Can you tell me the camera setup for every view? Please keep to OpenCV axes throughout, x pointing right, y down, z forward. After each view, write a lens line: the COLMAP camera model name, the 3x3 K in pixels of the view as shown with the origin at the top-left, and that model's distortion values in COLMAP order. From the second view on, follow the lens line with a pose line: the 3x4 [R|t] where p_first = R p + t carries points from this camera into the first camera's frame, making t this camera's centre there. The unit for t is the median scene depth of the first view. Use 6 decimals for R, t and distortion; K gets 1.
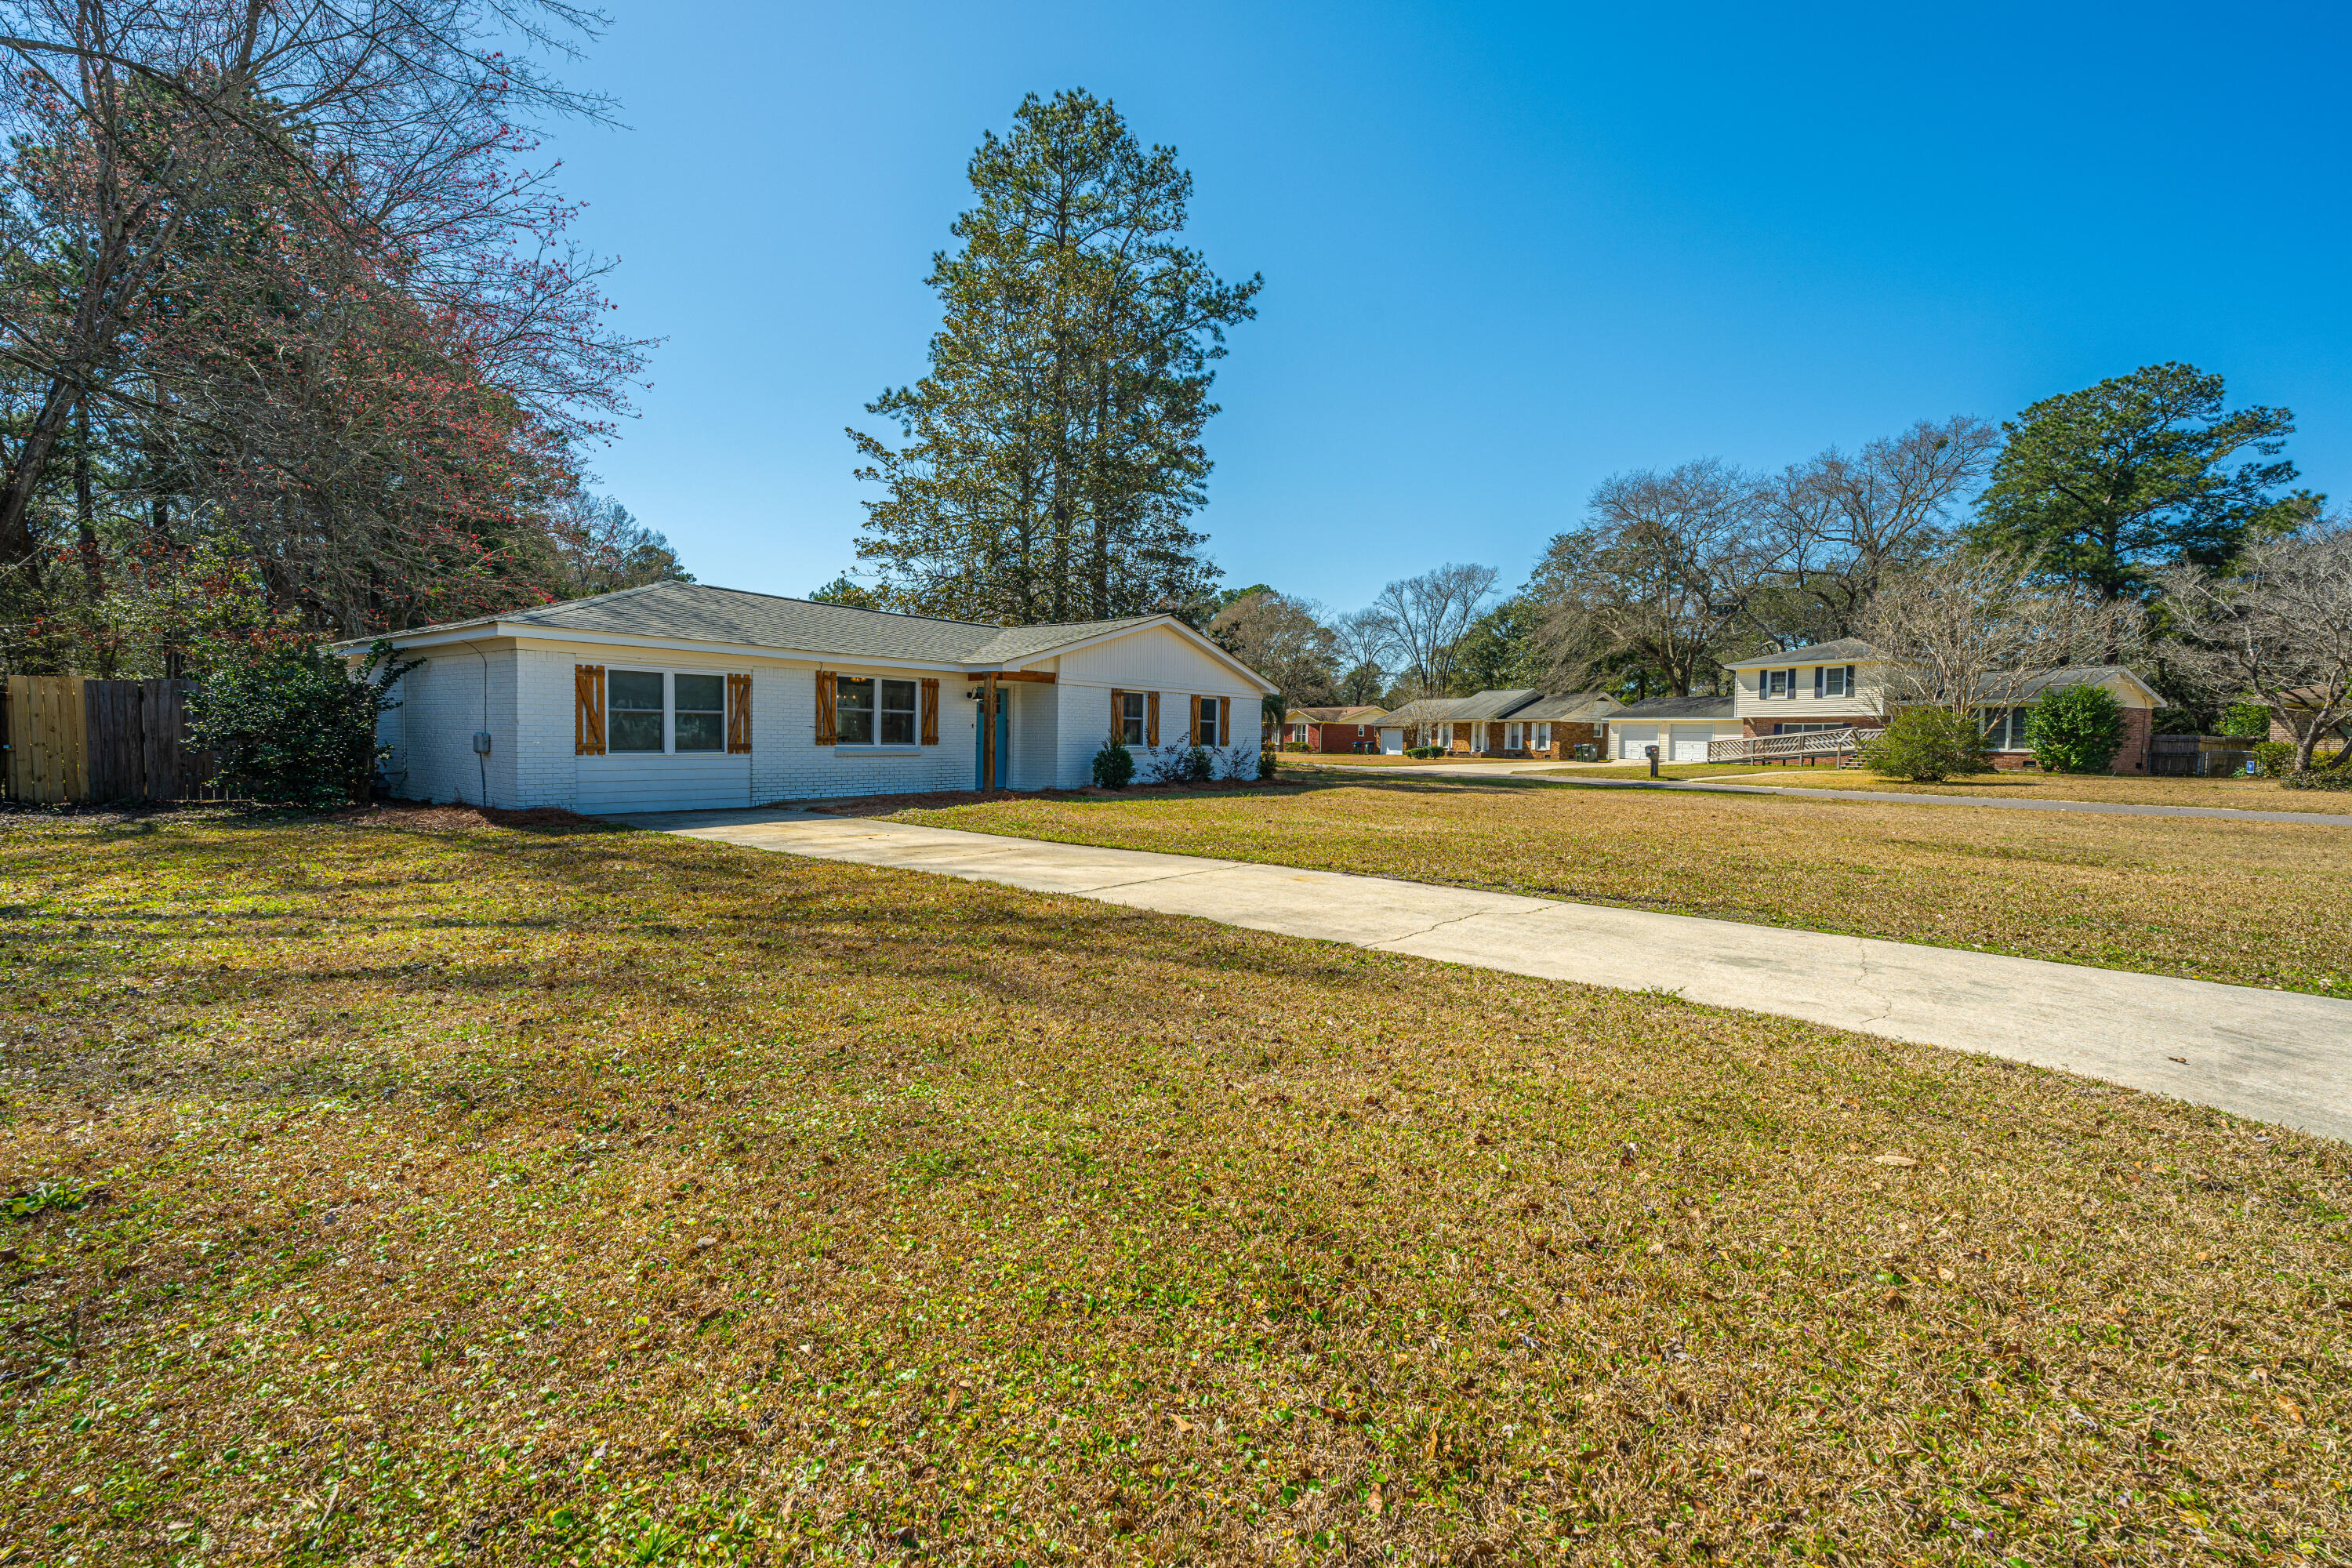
lens RADIAL K [[968.0, 0, 1174.7], [0, 968.0, 719.9], [0, 0, 1]] dist [-0.000189, -0.000395]
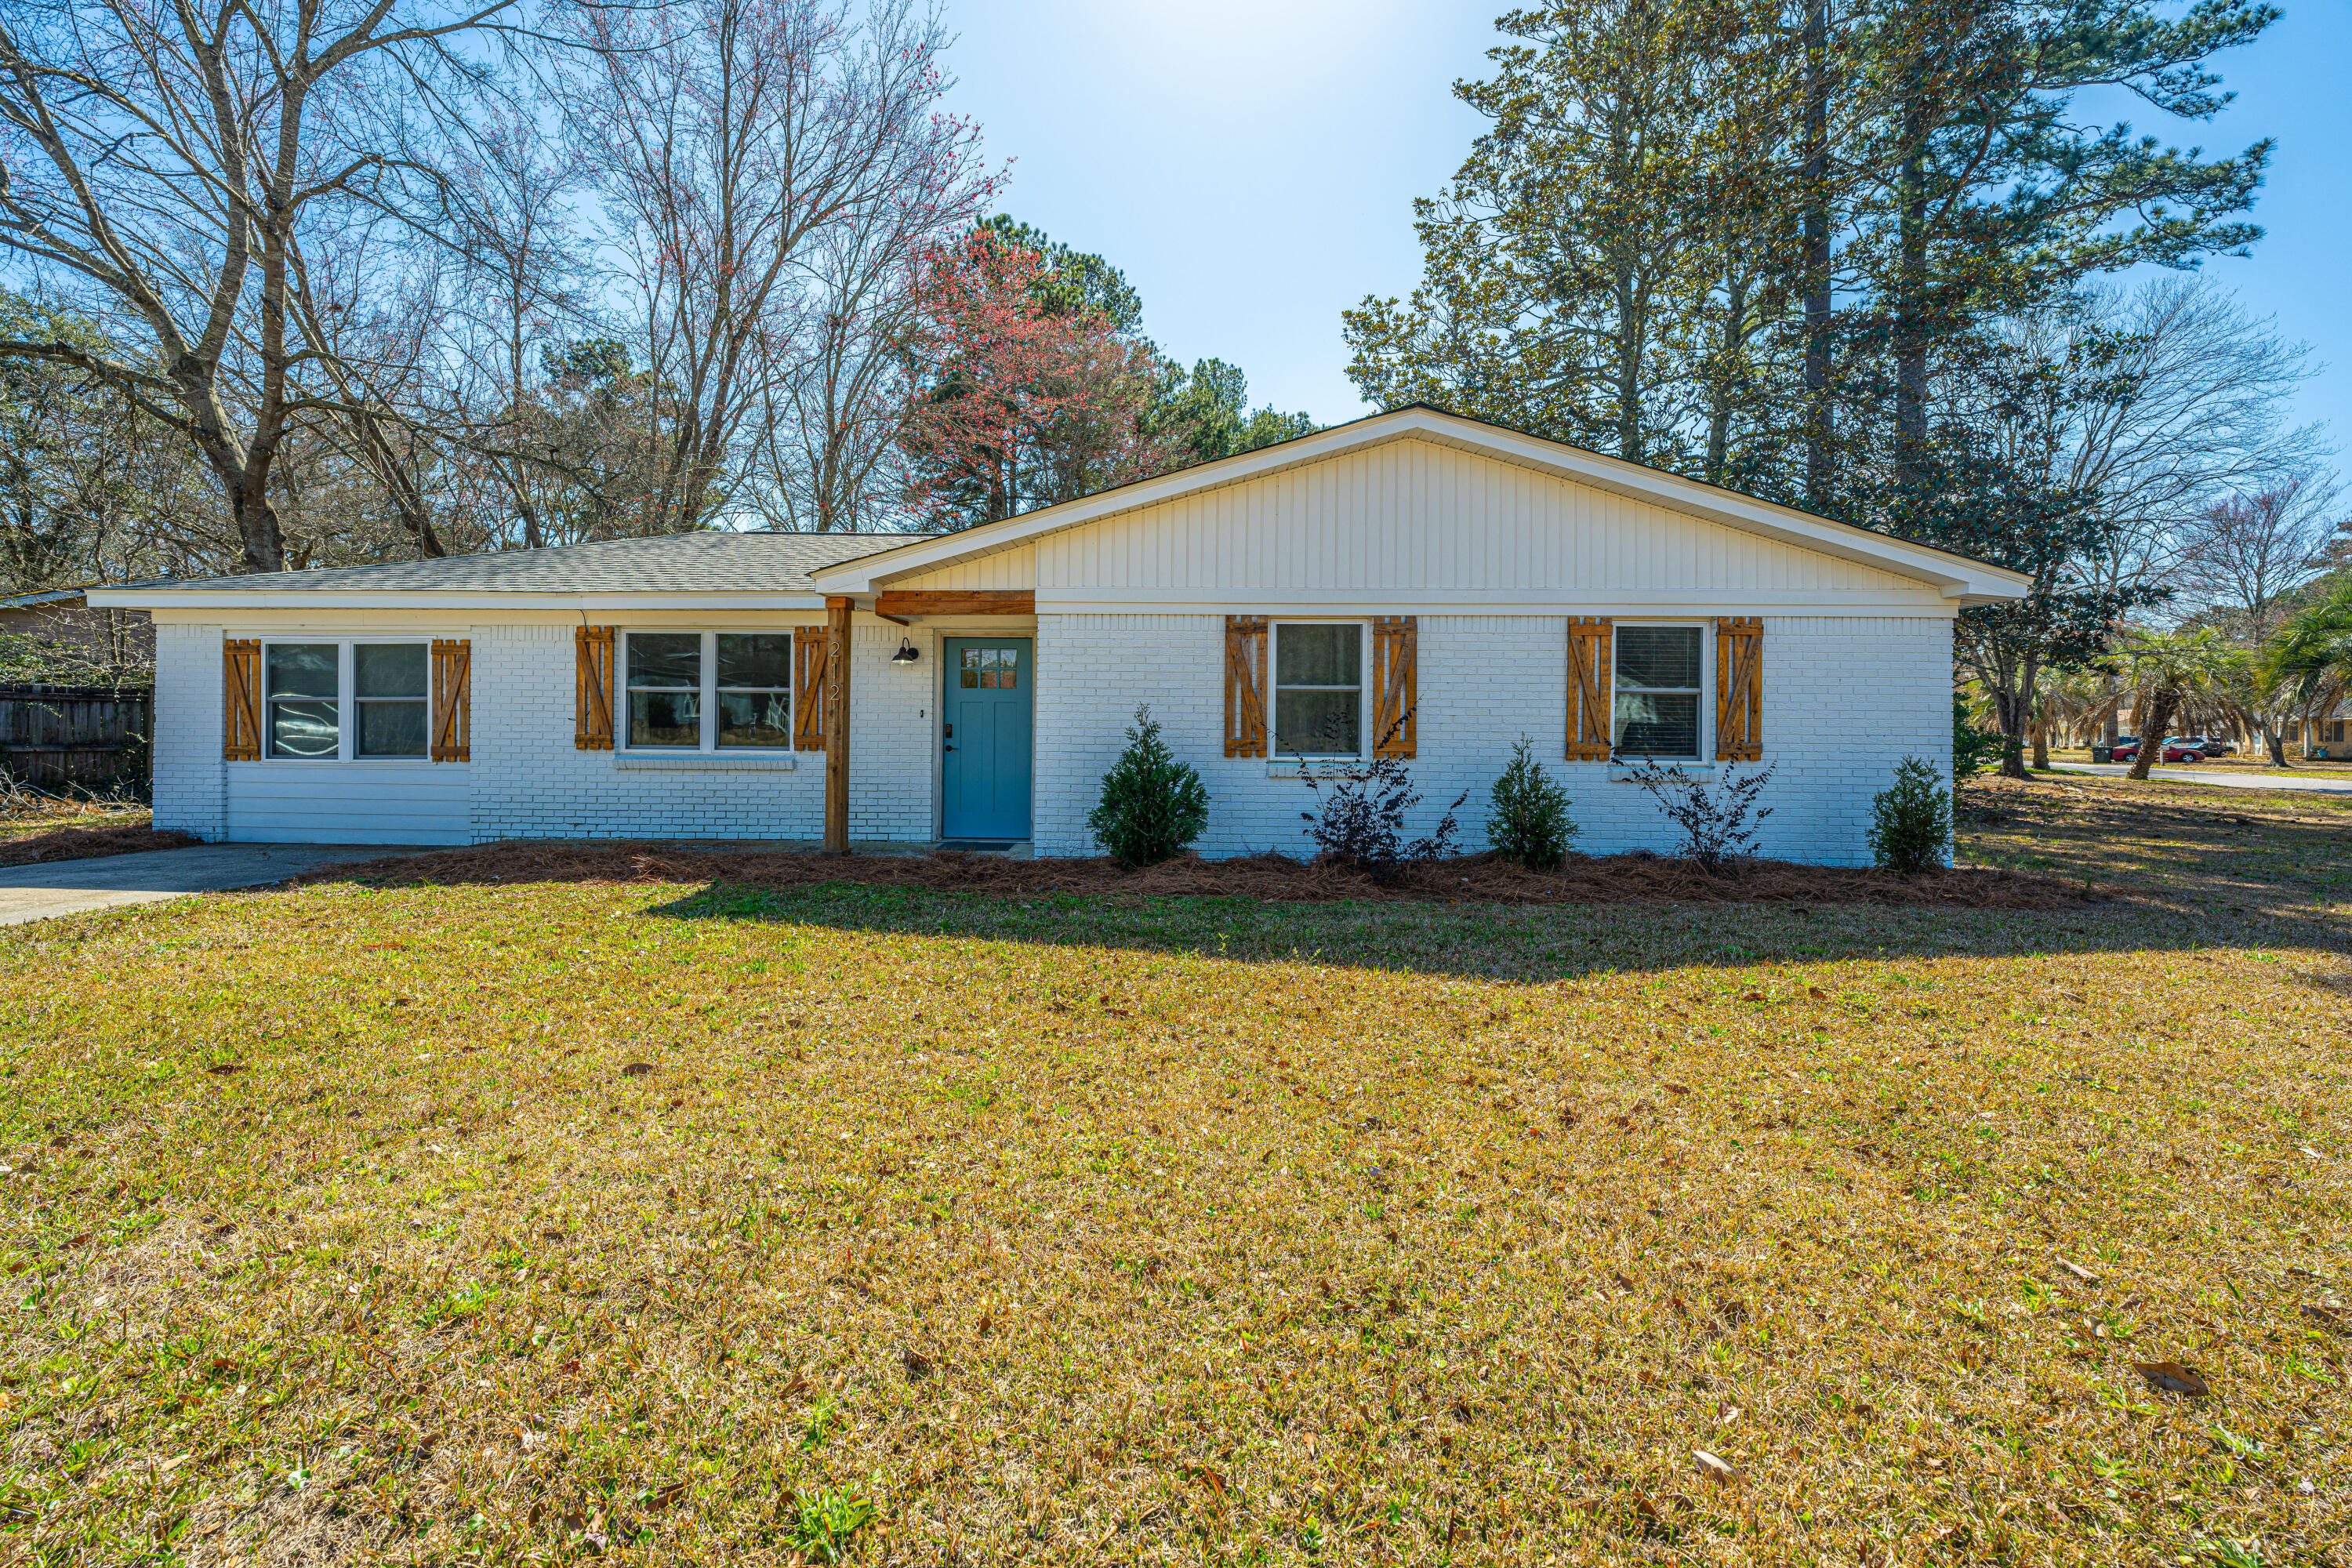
lens RADIAL K [[968.0, 0, 1174.7], [0, 968.0, 719.9], [0, 0, 1]] dist [-0.000189, -0.000395]
pose [[0.560771, -0.006925, -0.827942, 0.316435], [0.017039, 0.999850, 0.003178, 0.011191], [0.827795, -0.015889, 0.560805, 0.911452]]
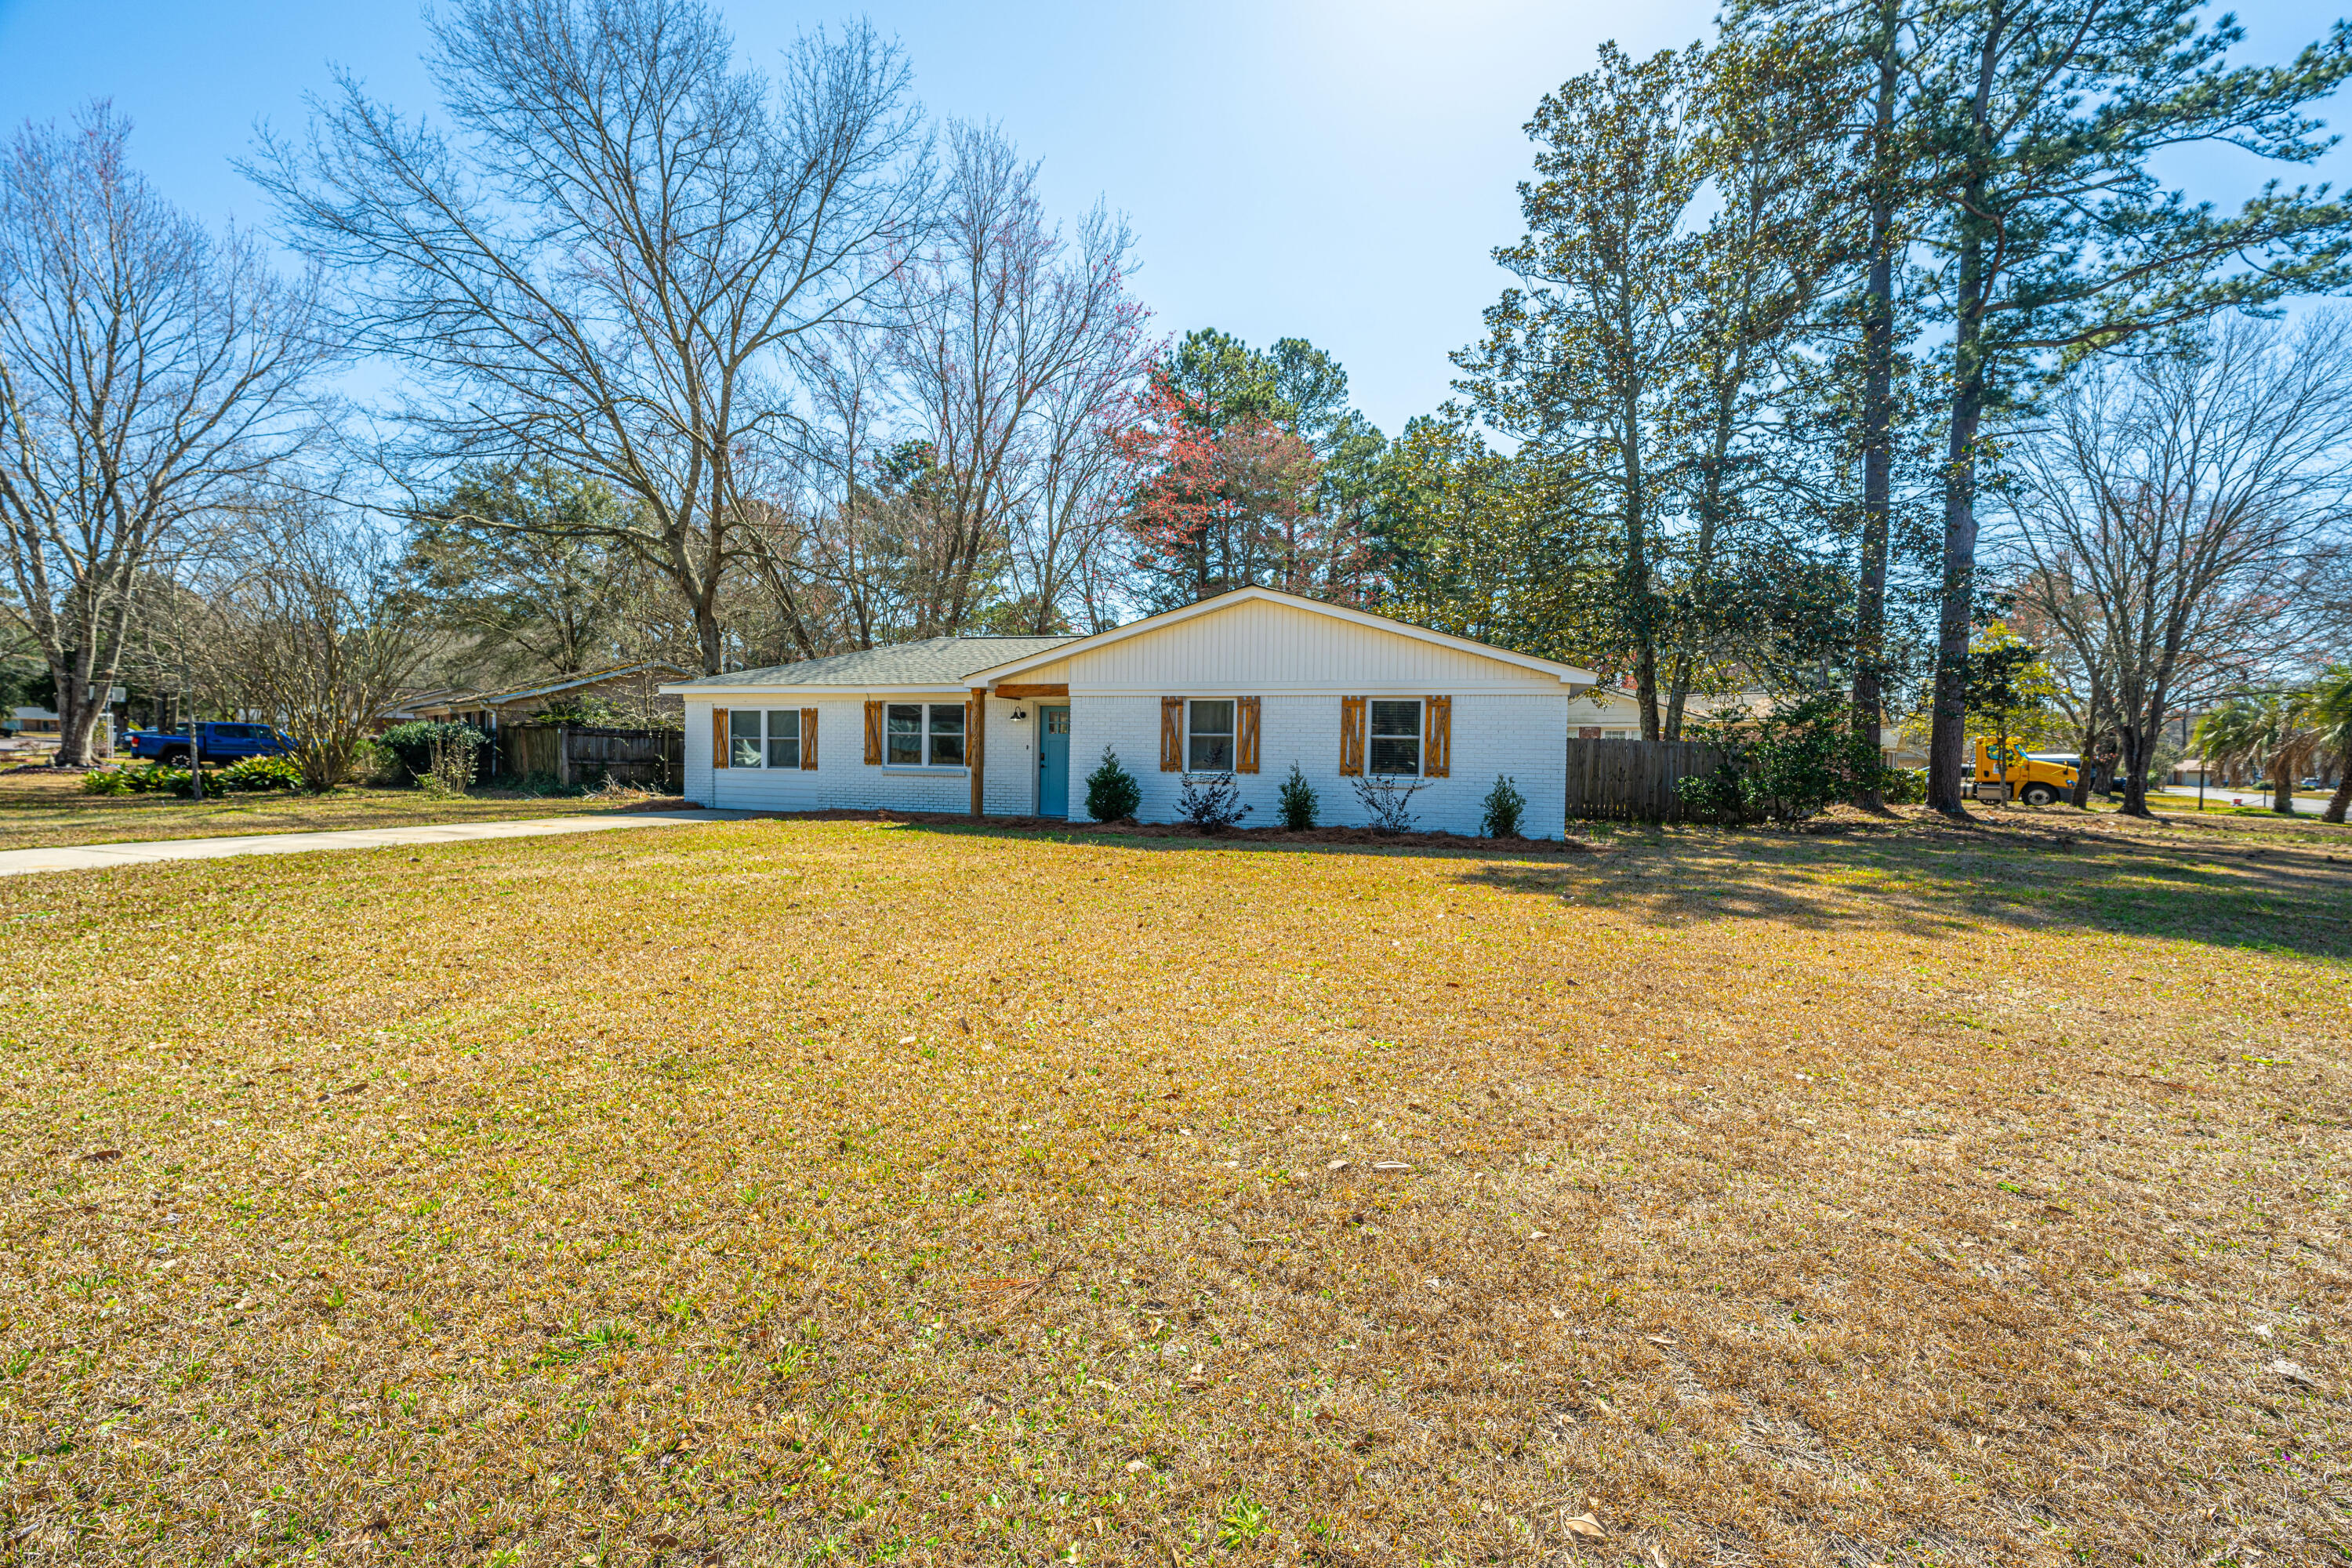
lens RADIAL K [[957.4, 0, 1194.7], [0, 957.4, 773.6], [0, 0, 1]] dist [0.000872, 0.000057]
pose [[0.326245, 0.017723, -0.945119, 0.807581], [0.009429, 0.999713, 0.022002, 0.014266], [0.945238, -0.016089, 0.325984, 0.938487]]
